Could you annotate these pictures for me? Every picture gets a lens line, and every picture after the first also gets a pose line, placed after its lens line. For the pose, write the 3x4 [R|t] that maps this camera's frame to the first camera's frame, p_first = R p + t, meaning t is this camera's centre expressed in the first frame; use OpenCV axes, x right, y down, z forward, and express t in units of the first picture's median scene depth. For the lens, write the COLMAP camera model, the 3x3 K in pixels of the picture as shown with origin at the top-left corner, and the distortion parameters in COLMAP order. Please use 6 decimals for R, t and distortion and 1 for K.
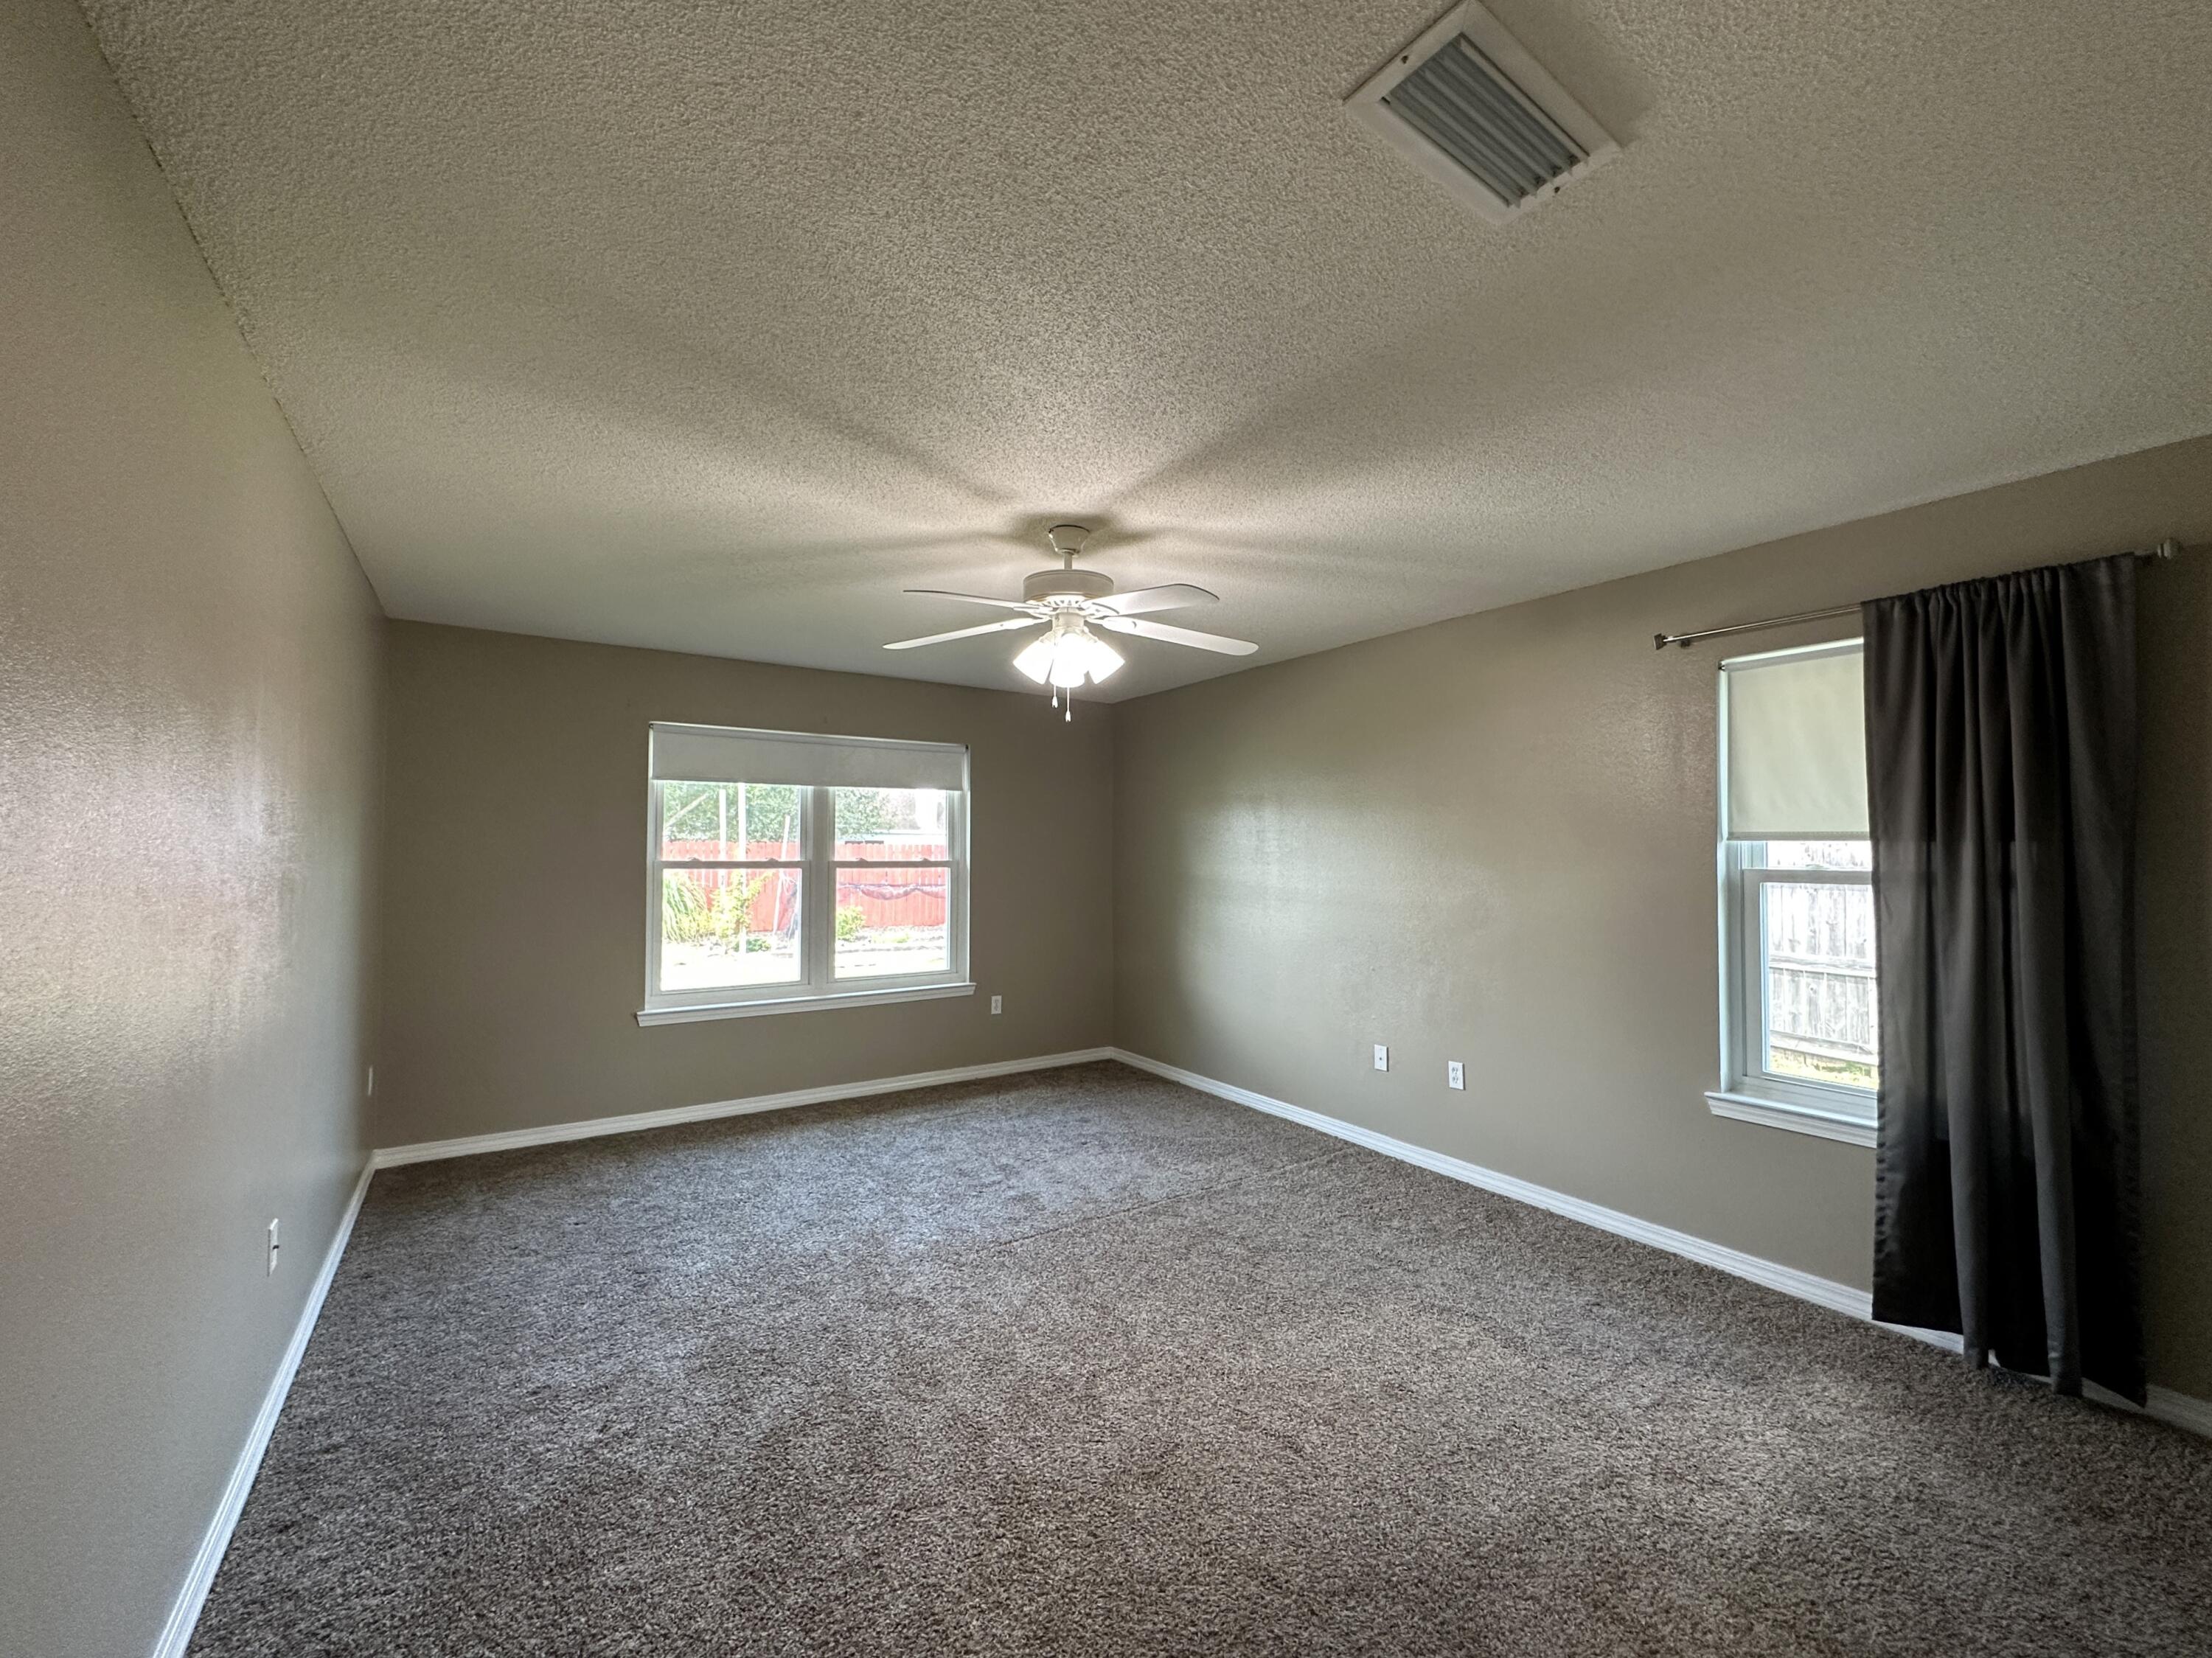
lens RADIAL K [[882.7, 0, 1101.7], [0, 882.7, 830.6], [0, 0, 1]] dist [-0.001051, 0.000276]
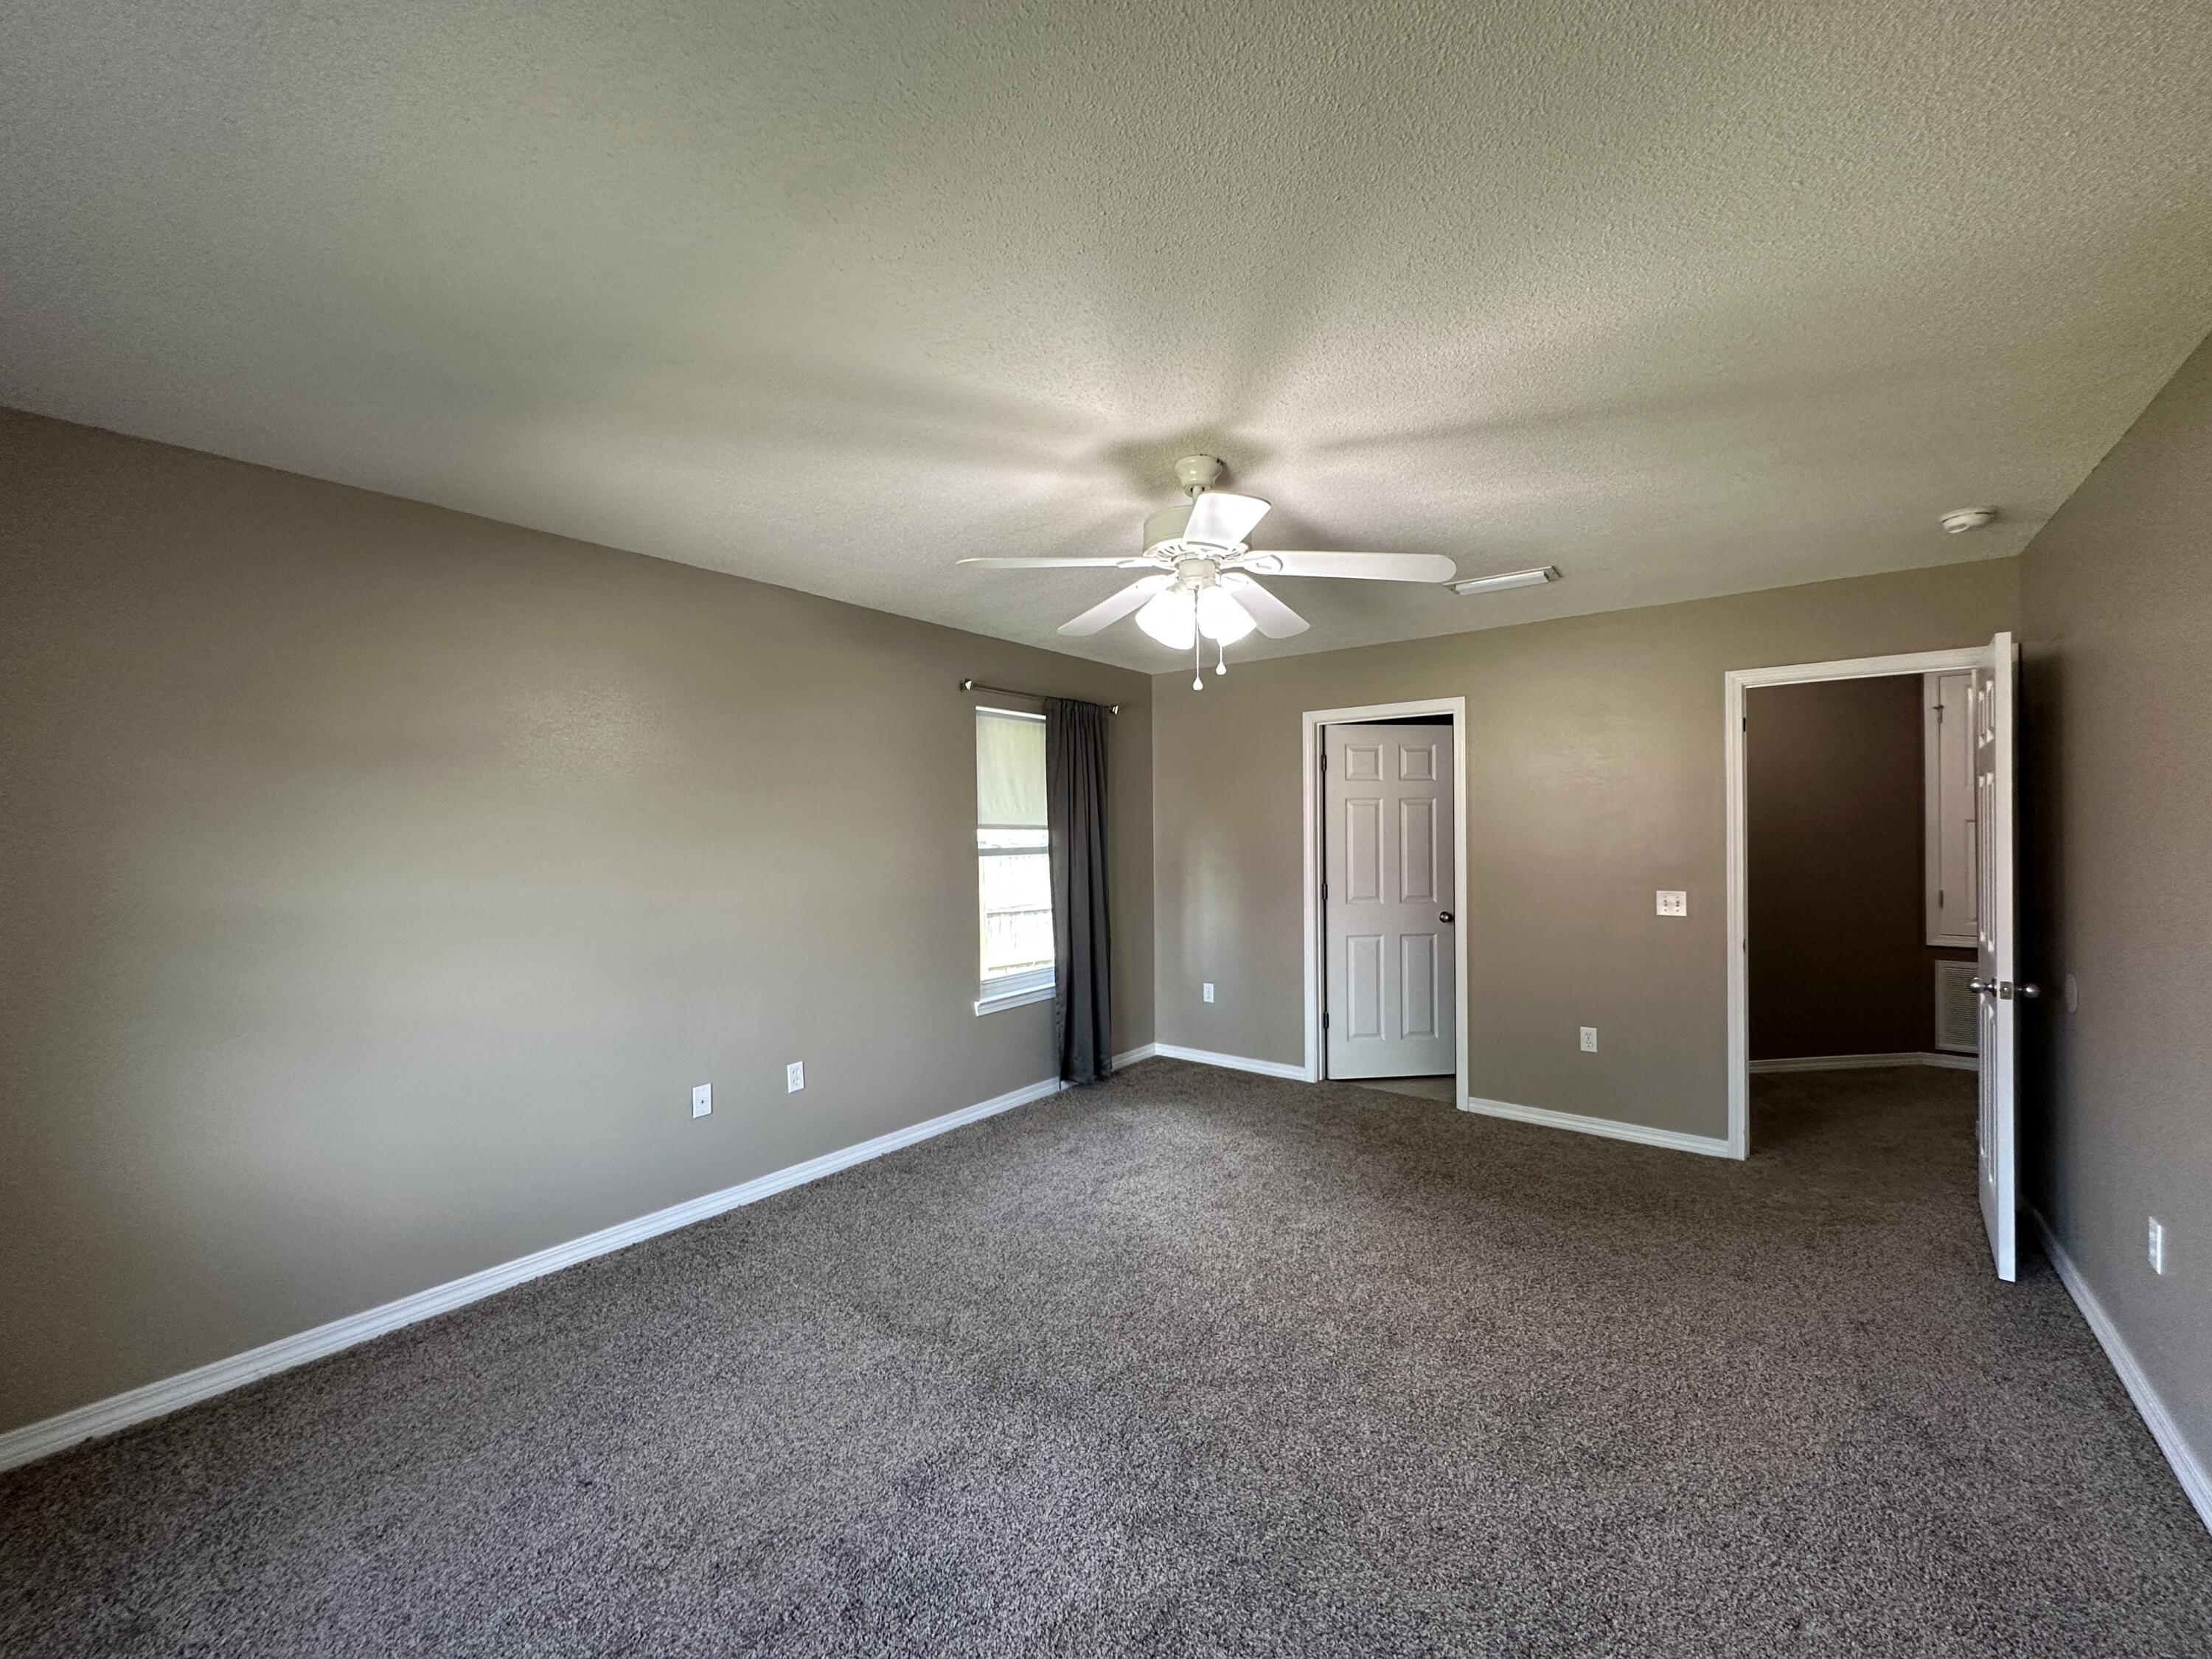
lens RADIAL K [[882.8, 0, 1101.7], [0, 882.8, 831.1], [0, 0, 1]] dist [-0.001051, 0.000276]
pose [[-0.312819, -0.003342, 0.949807, -0.816986], [-0.020321, 0.999788, -0.003175, 0.015676], [-0.949595, -0.020294, -0.312821, 1.360215]]
